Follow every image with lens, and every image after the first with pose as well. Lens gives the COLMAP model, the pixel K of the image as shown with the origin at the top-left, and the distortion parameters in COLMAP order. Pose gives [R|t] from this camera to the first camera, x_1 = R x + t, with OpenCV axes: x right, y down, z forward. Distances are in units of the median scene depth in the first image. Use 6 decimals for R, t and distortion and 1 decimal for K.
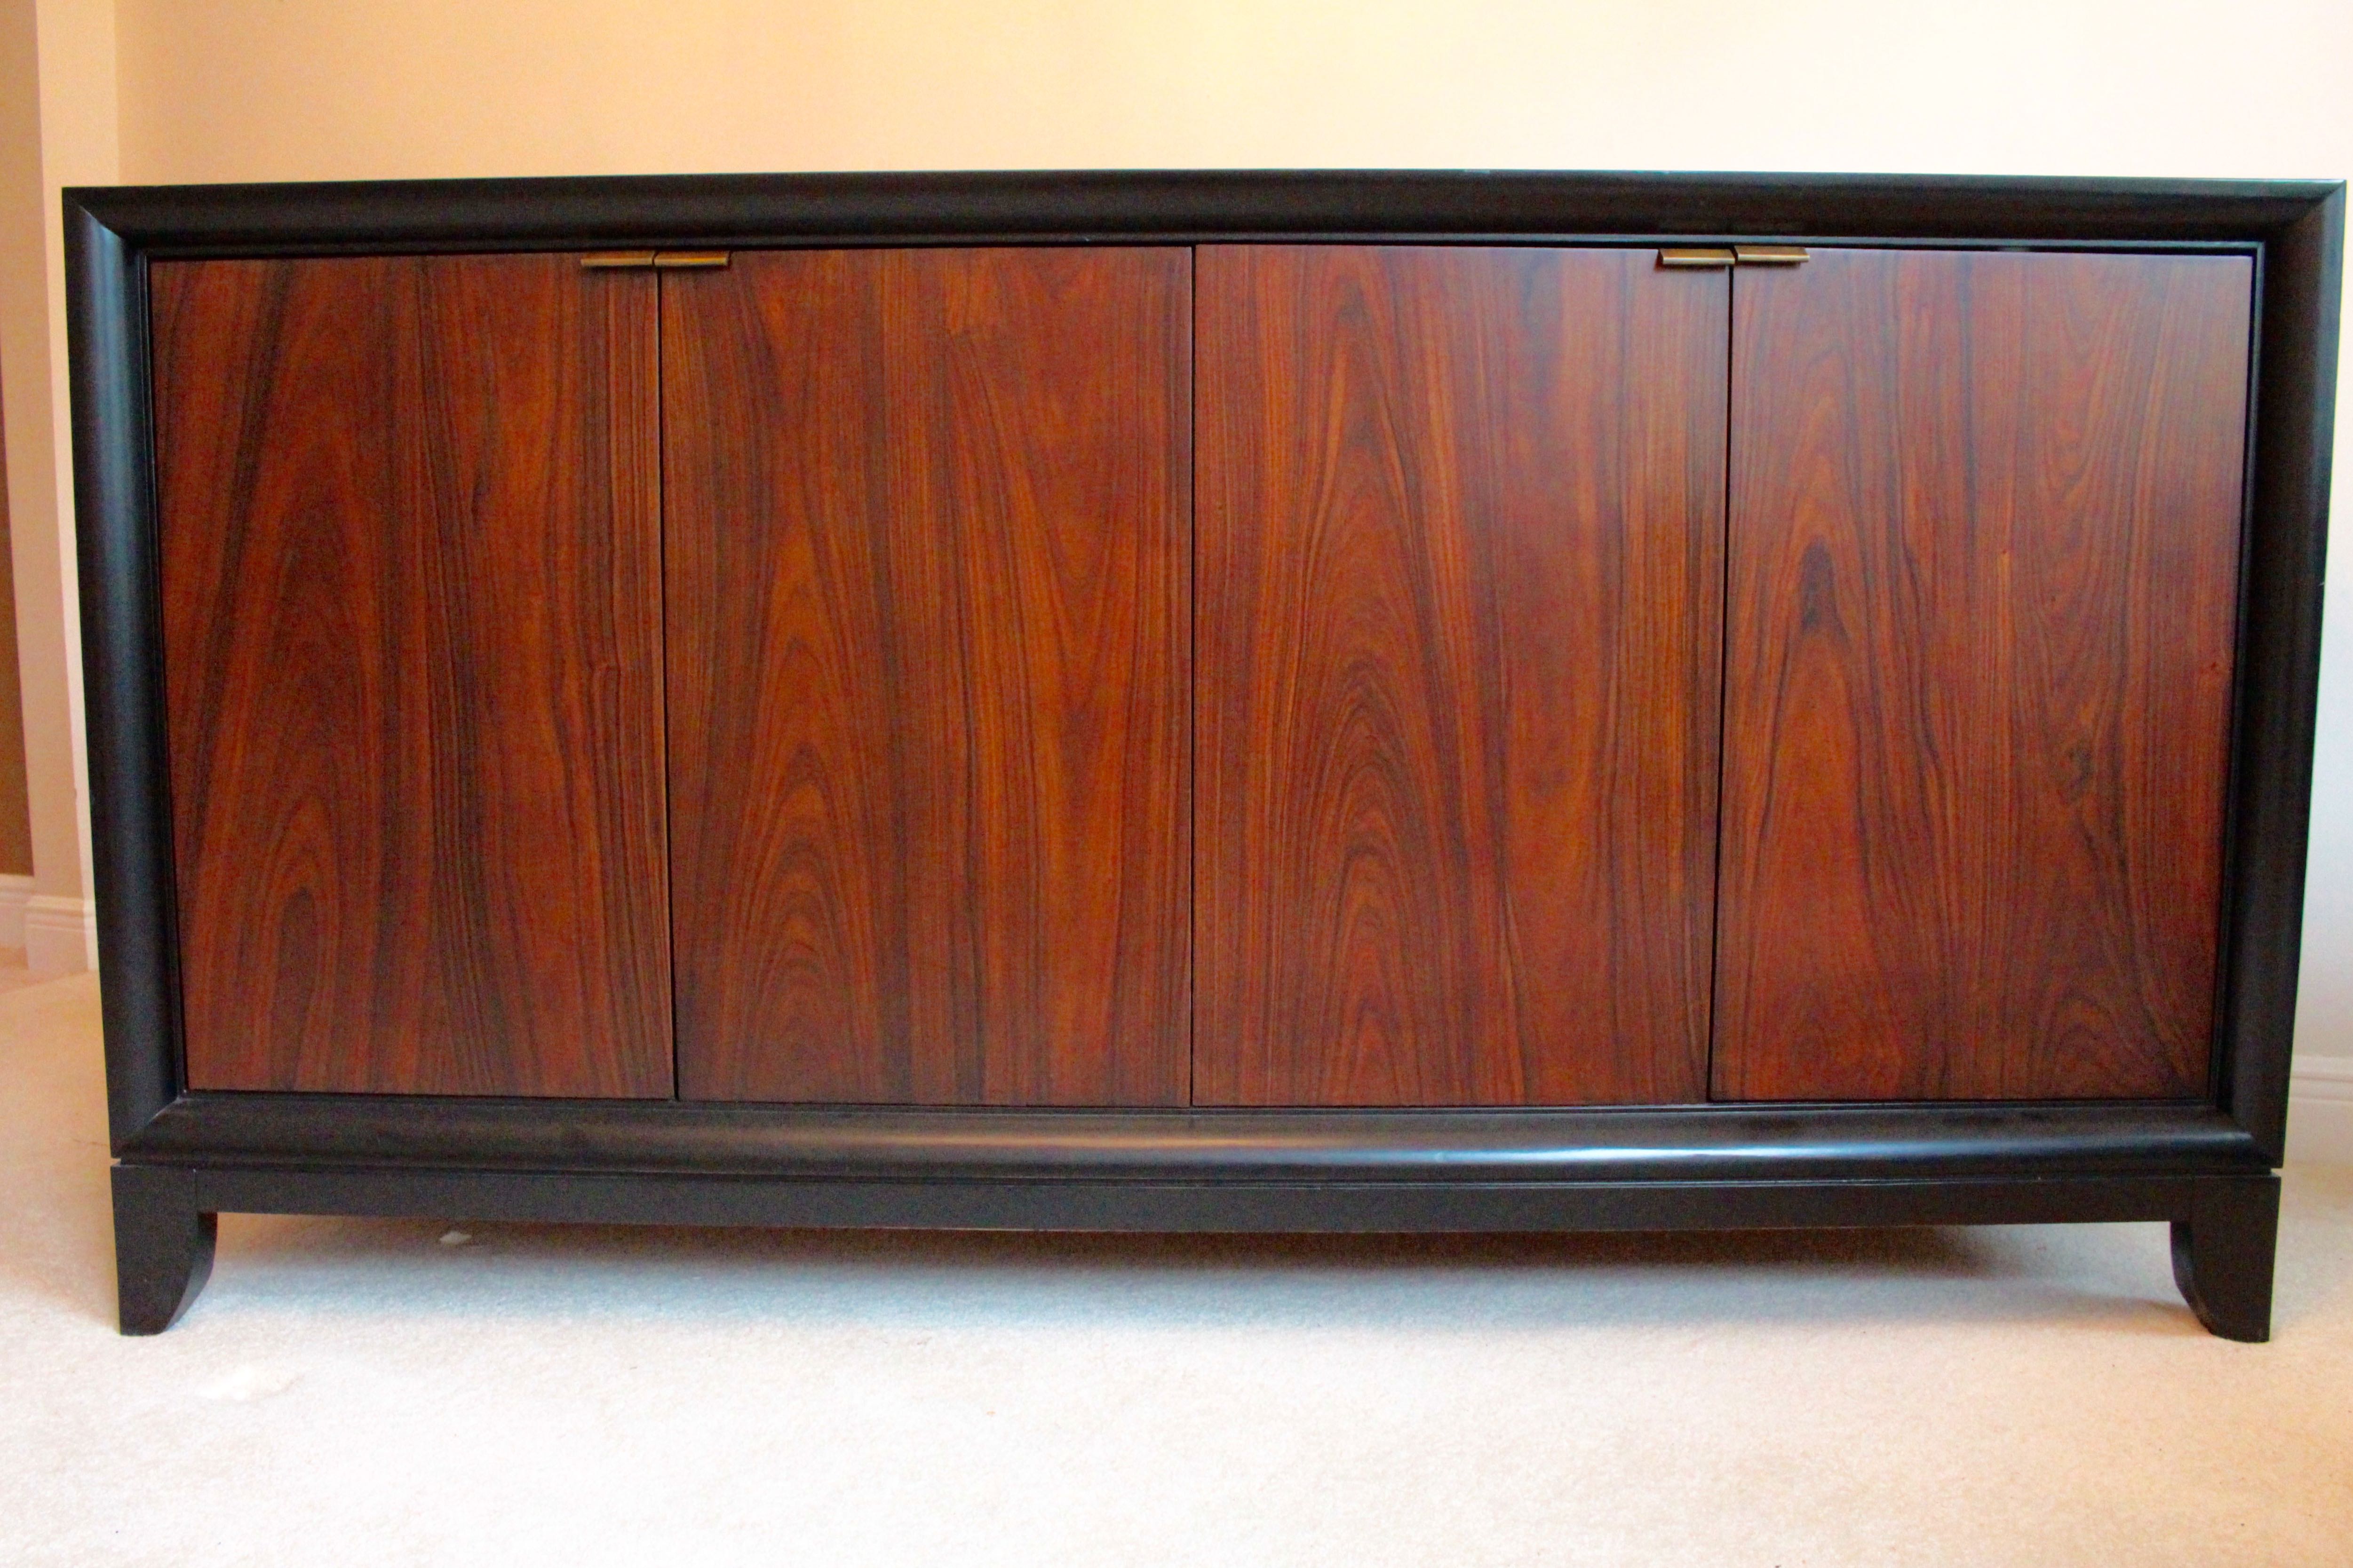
lens RADIAL K [[1928.3, 0, 1176.5], [0, 1928.3, 784.0], [0, 0, 1]] dist [-0.106723, 0.002209]
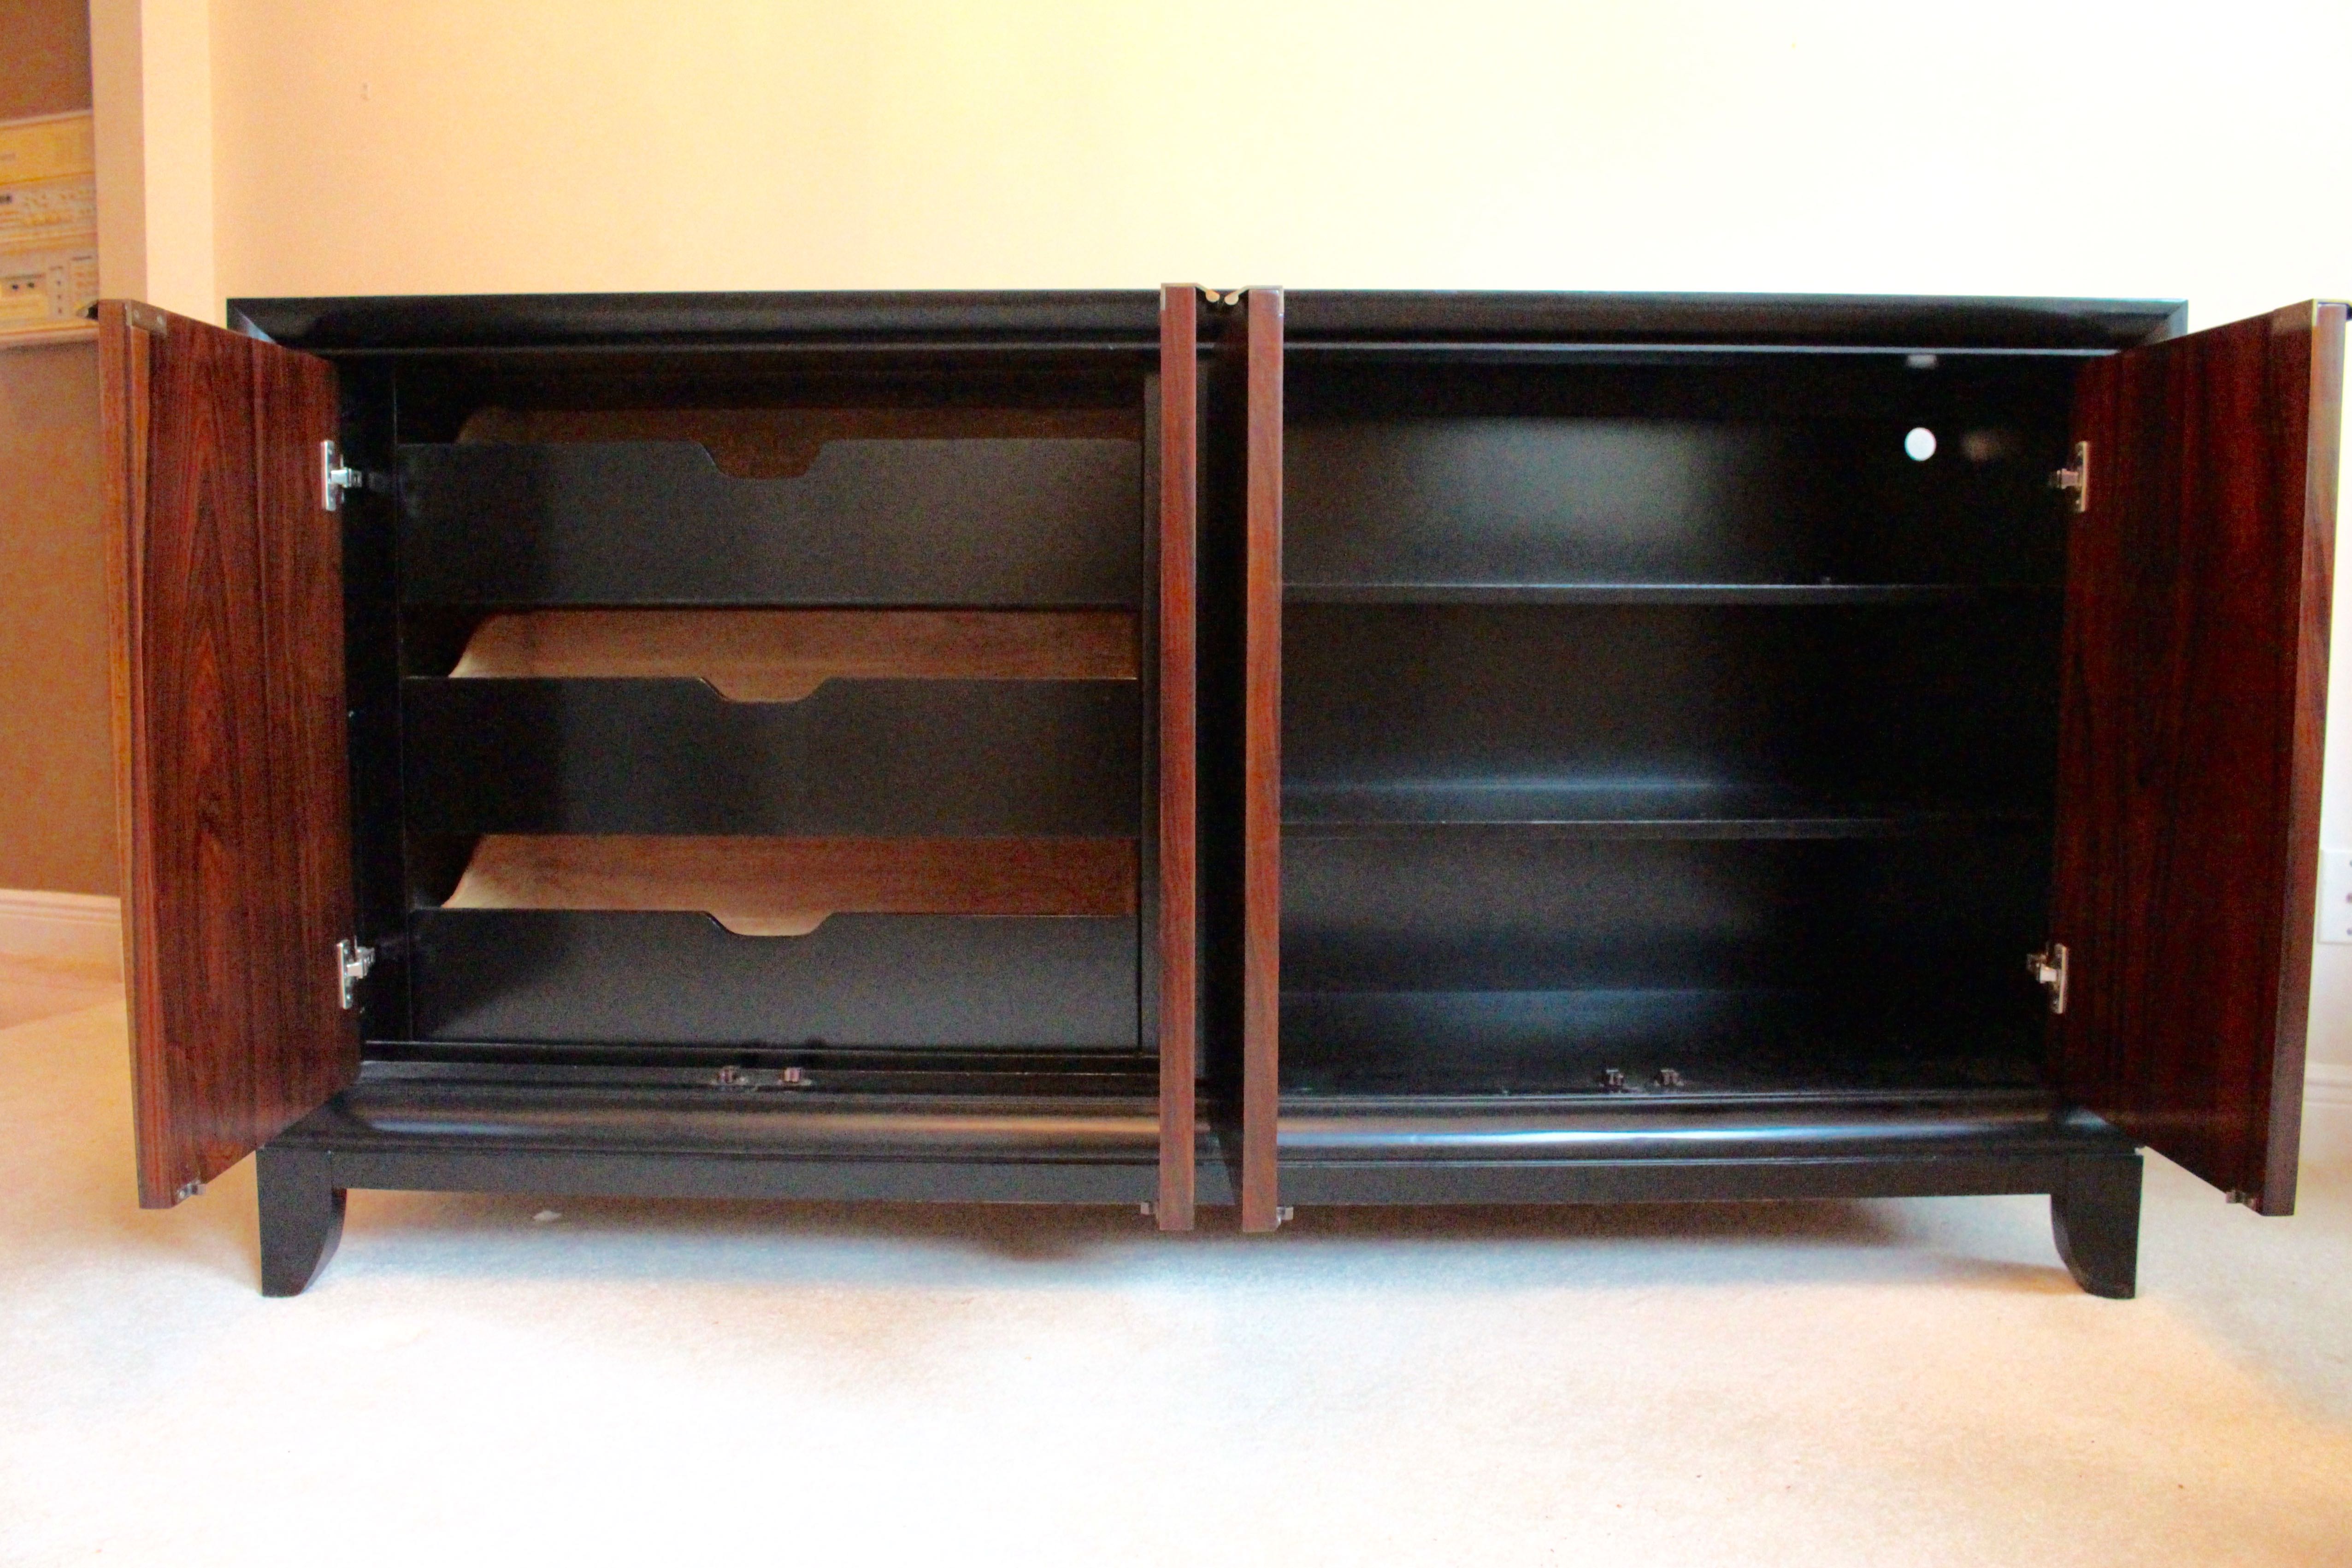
lens RADIAL K [[1927.7, 0, 1176.0], [0, 1927.7, 784.0], [0, 0, 1]] dist [-0.106723, 0.002209]
pose [[0.999981, 0.000889, 0.006079, -0.014277], [-0.000789, 0.999867, -0.016299, -0.000235], [-0.006093, 0.016294, 0.999849, -0.162558]]
